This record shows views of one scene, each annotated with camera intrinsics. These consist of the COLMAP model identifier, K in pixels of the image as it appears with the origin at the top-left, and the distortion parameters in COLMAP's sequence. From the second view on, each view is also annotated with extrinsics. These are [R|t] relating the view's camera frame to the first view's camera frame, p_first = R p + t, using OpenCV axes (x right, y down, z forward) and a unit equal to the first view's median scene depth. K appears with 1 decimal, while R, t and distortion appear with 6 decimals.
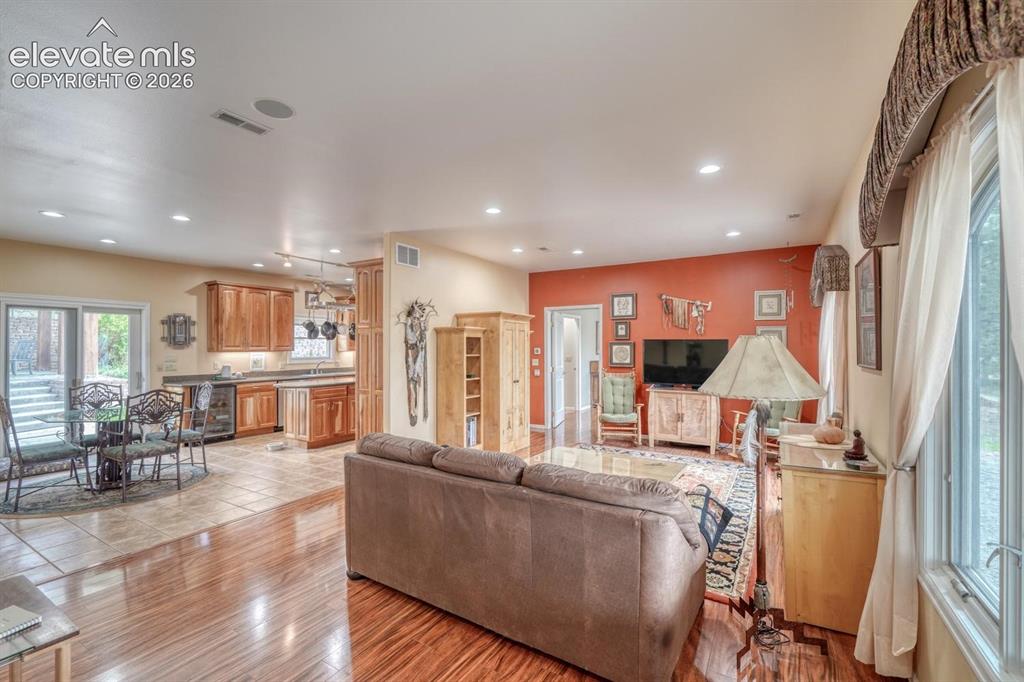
lens RADIAL K [[436.6, 0, 508.9], [0, 436.6, 343.4], [0, 0, 1]] dist [-0.002648, -0.000011]
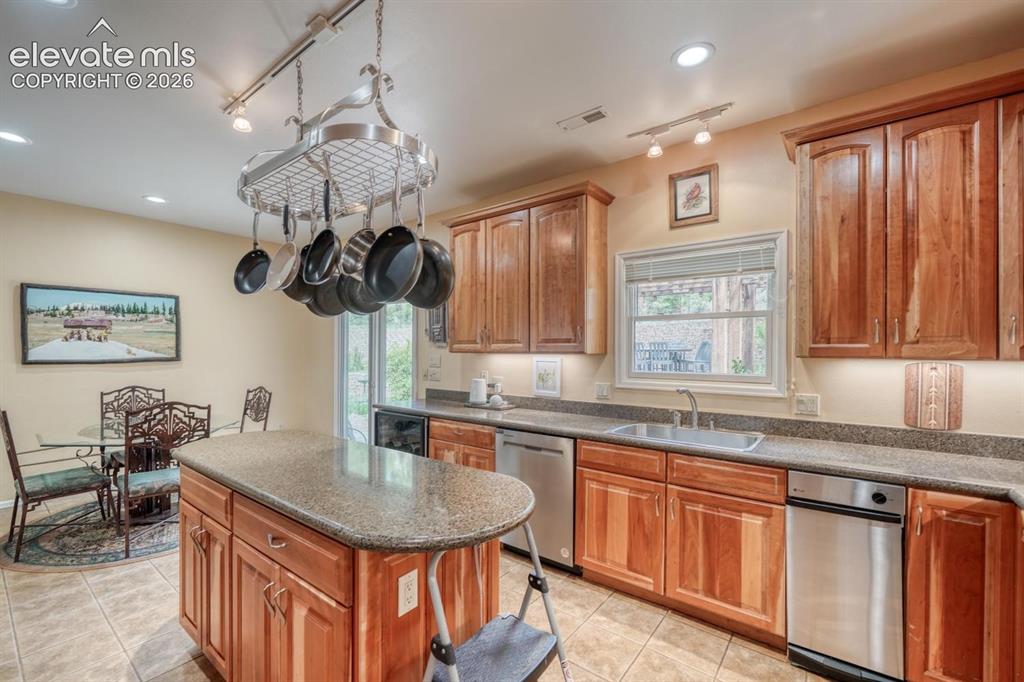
lens RADIAL K [[436.6, 0, 493.1], [0, 436.6, 353.6], [0, 0, 1]] dist [-0.002648, -0.000011]
pose [[-0.130255, 0.008506, -0.991444, -0.160189], [0.003318, 0.999961, 0.008143, 0.019247], [0.991475, -0.002229, -0.130278, 1.302107]]
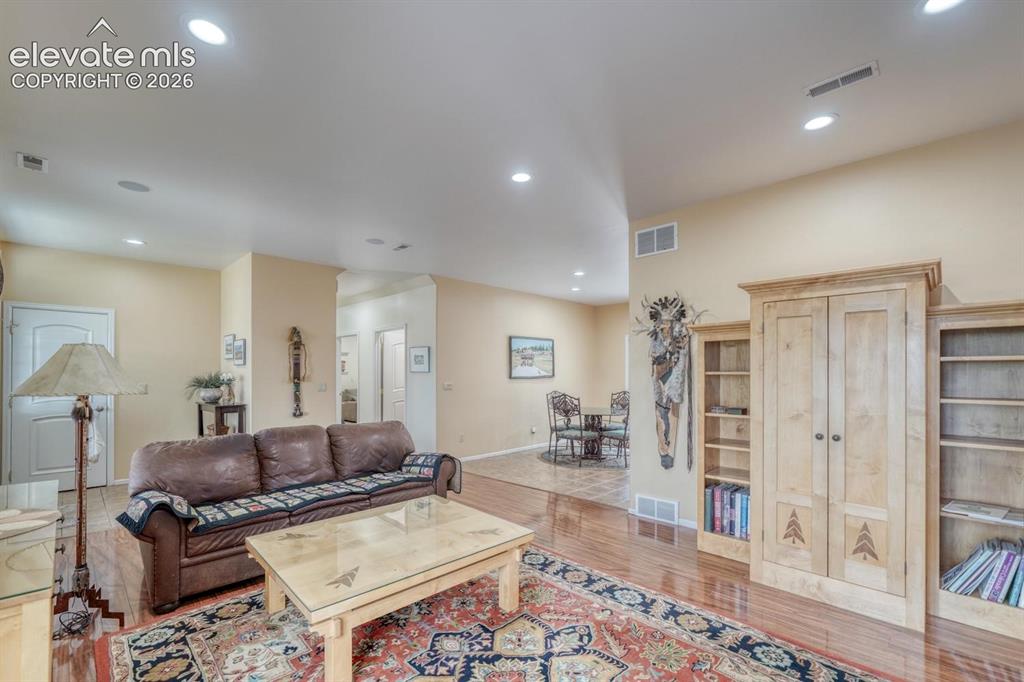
lens RADIAL K [[436.6, 0, 509.2], [0, 436.6, 374.1], [0, 0, 1]] dist [-0.002648, -0.000011]
pose [[-0.229130, 0.002625, -0.973392, 0.484572], [0.007514, 0.999971, 0.000928, 0.023929], [0.973367, -0.007102, -0.229143, 0.798361]]
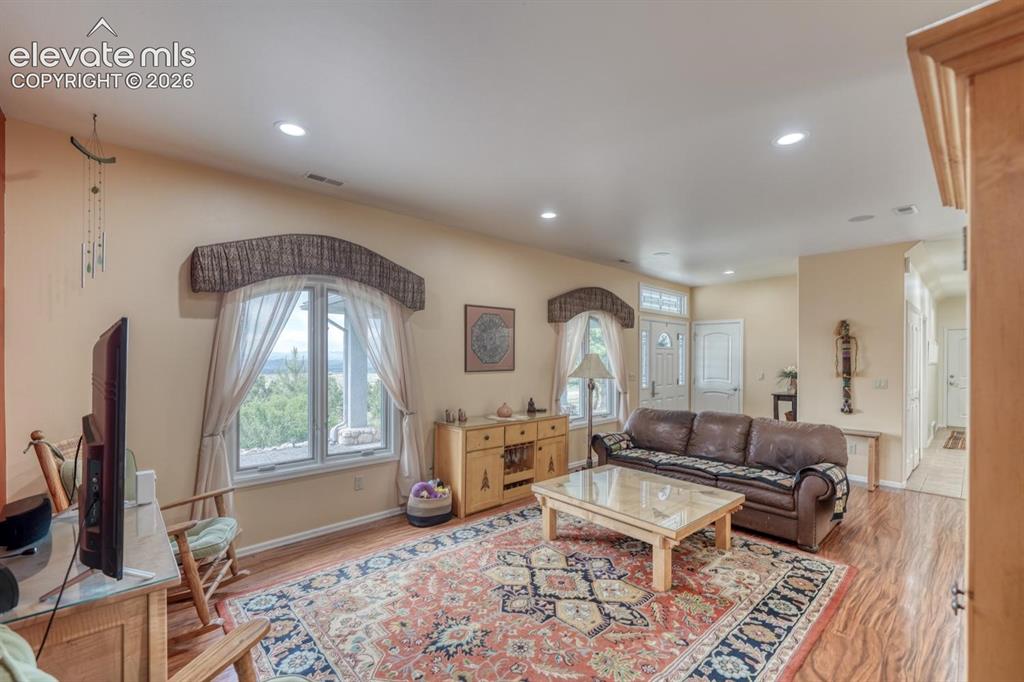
lens RADIAL K [[436.6, 0, 507.9], [0, 436.6, 355.4], [0, 0, 1]] dist [-0.002648, -0.000011]
pose [[-0.963261, -0.002070, 0.268558, 0.121272], [-0.004434, 0.999957, -0.008196, 0.004802], [-0.268530, -0.009085, -0.963229, 1.185536]]
